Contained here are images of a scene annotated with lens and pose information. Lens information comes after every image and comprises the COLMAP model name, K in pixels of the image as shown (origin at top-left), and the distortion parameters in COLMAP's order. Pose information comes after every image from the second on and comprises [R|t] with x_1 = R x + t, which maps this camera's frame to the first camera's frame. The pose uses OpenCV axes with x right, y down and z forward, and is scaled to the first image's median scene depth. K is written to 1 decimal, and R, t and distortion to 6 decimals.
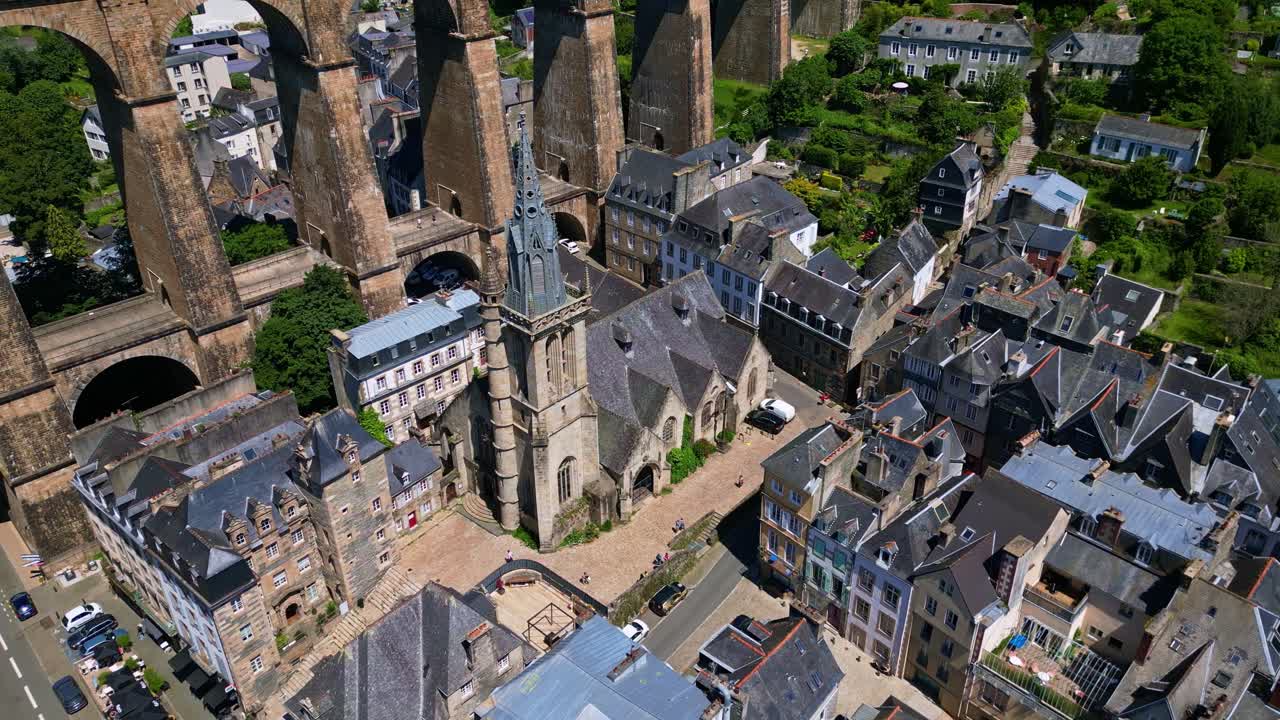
lens RADIAL K [[929.7, 0, 644.3], [0, 929.7, 362.6], [0, 0, 1]] dist [0.062931, -0.051864]
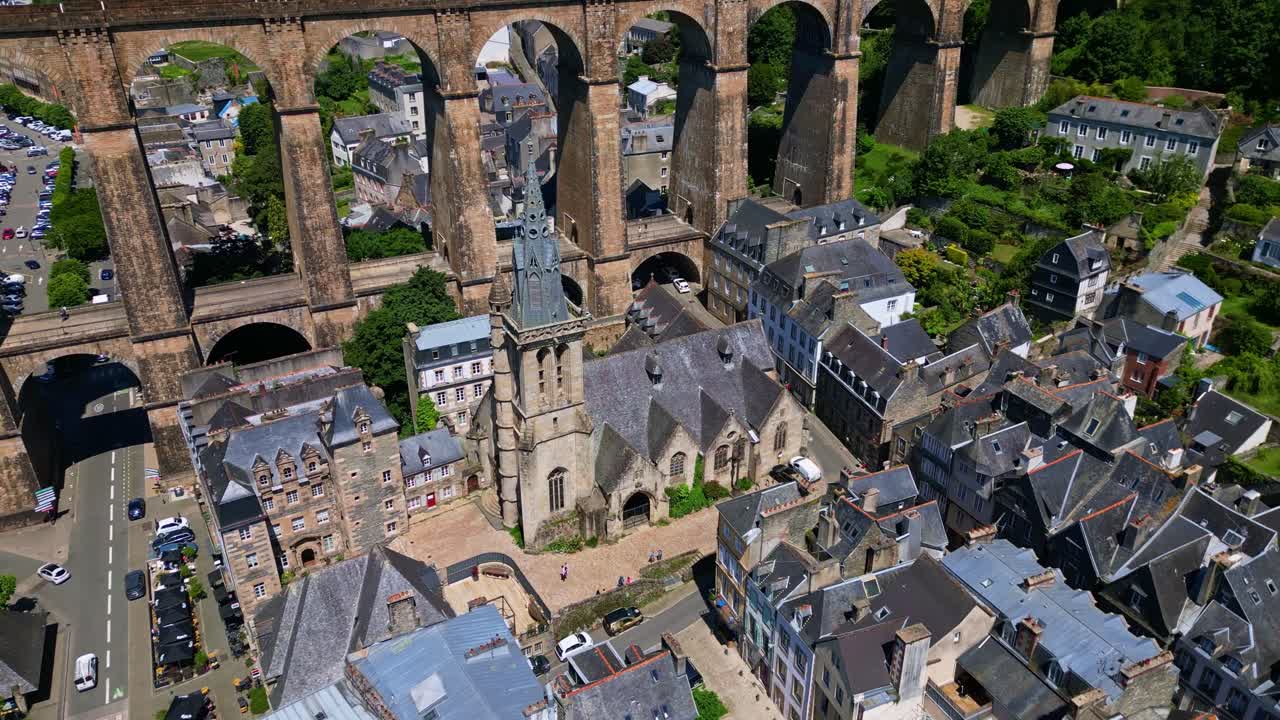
lens RADIAL K [[929.7, 0, 636.3], [0, 929.7, 362.7], [0, 0, 1]] dist [0.062931, -0.051864]
pose [[0.949688, 0.154978, -0.272166, 0.249650], [-0.169879, 0.984948, -0.031919, 0.002152], [0.263122, 0.076549, 0.961721, -0.008585]]
